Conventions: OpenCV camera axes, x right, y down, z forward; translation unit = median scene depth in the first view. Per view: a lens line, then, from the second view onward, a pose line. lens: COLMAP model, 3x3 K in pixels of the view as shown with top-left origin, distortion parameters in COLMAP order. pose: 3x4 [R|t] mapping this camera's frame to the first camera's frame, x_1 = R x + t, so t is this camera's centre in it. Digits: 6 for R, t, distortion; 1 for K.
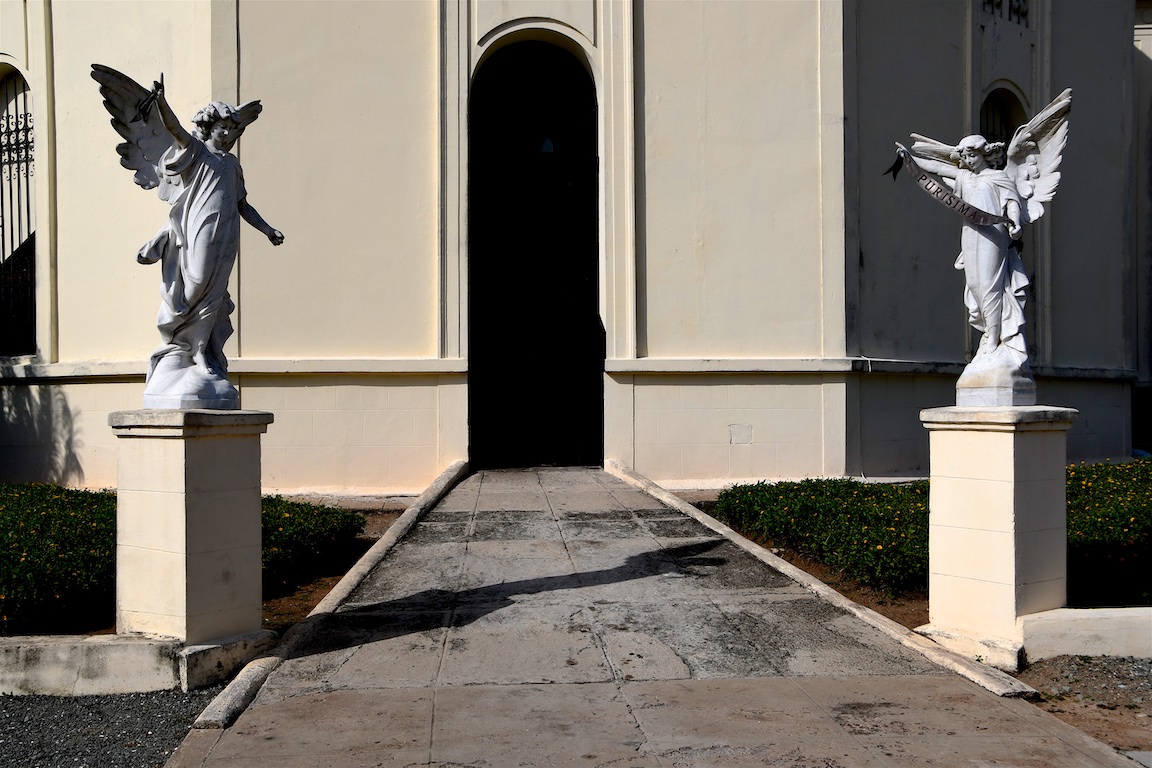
lens RADIAL K [[1189.1, 0, 575.3], [0, 1189.1, 385.8], [0, 0, 1]] dist [0.064232, 0.000000]
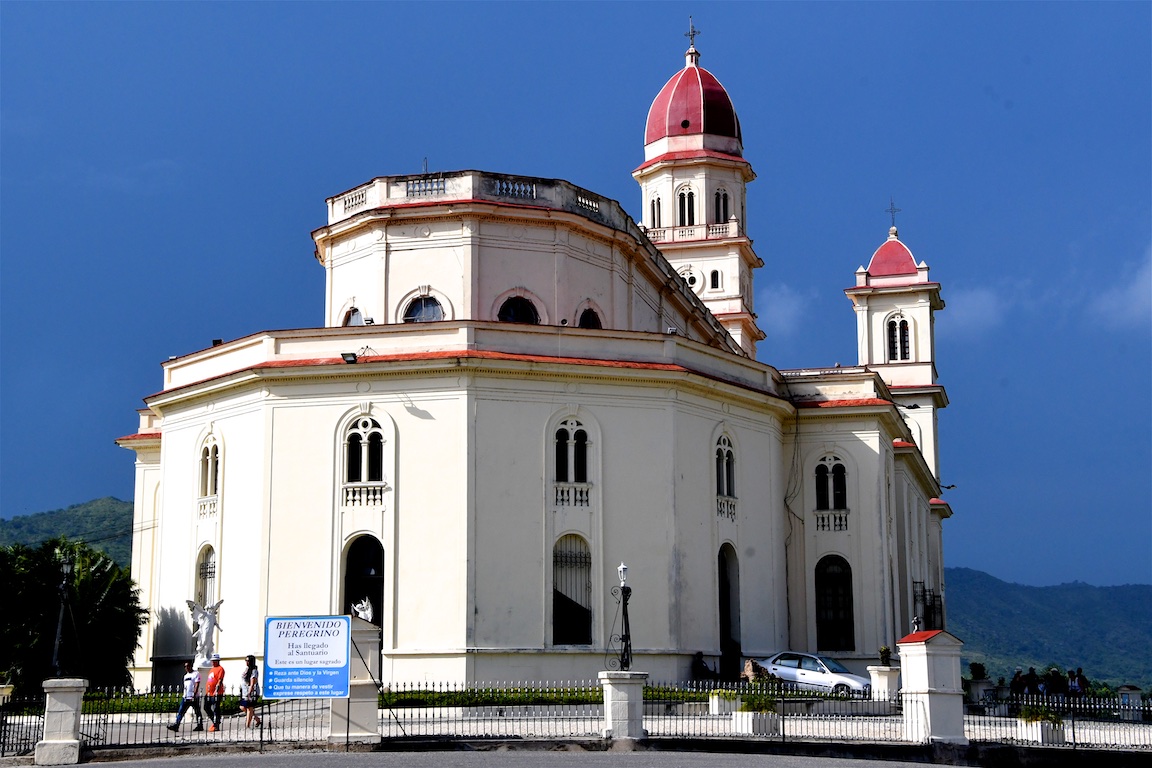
lens RADIAL K [[1725.3, 0, 579.9], [0, 1725.3, 394.3], [0, 0, 1]] dist [0.211044, 0.000000]
pose [[0.945862, -0.056619, -0.319593, 1.826345], [0.007378, 0.988164, -0.153226, 0.014287], [0.324486, 0.142572, 0.935084, -2.805074]]
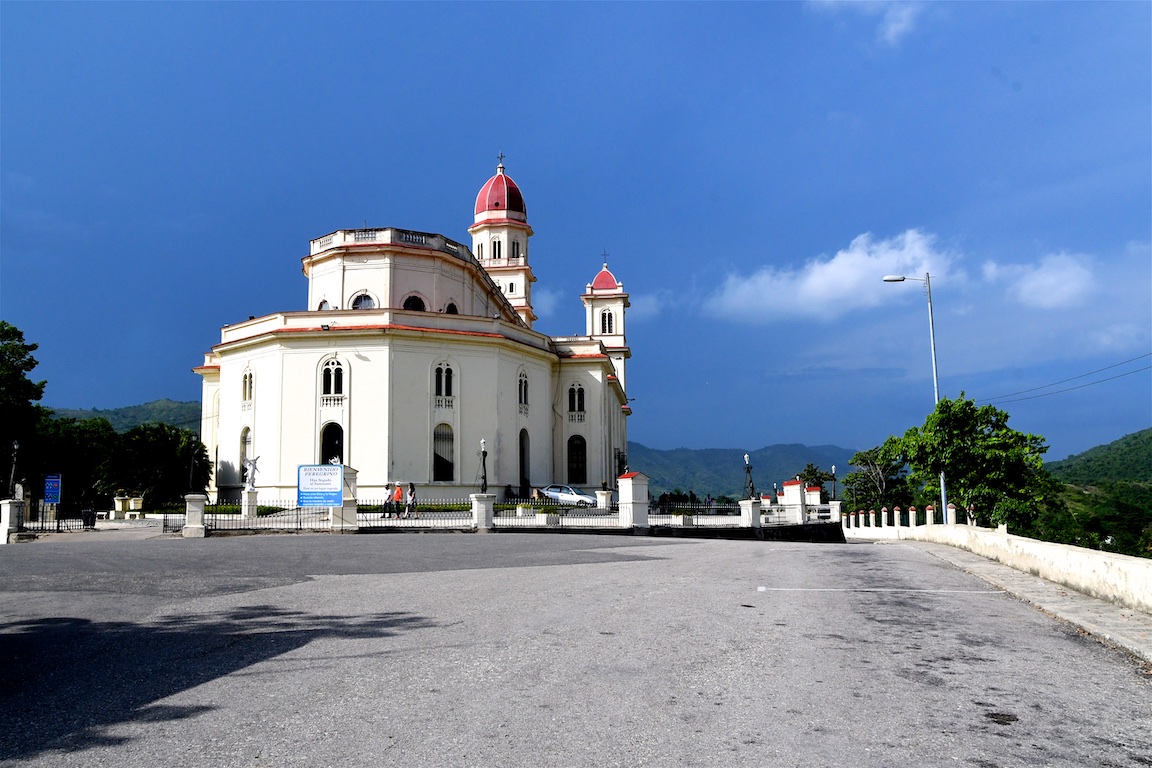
lens RADIAL K [[931.8, 0, 577.6], [0, 931.8, 388.4], [0, 0, 1]] dist [-0.120037, 0.065318]
pose [[0.985085, -0.030115, -0.169410, 1.777878], [0.011672, 0.993992, -0.108826, 0.018129], [0.171670, 0.105226, 0.979519, -2.924374]]
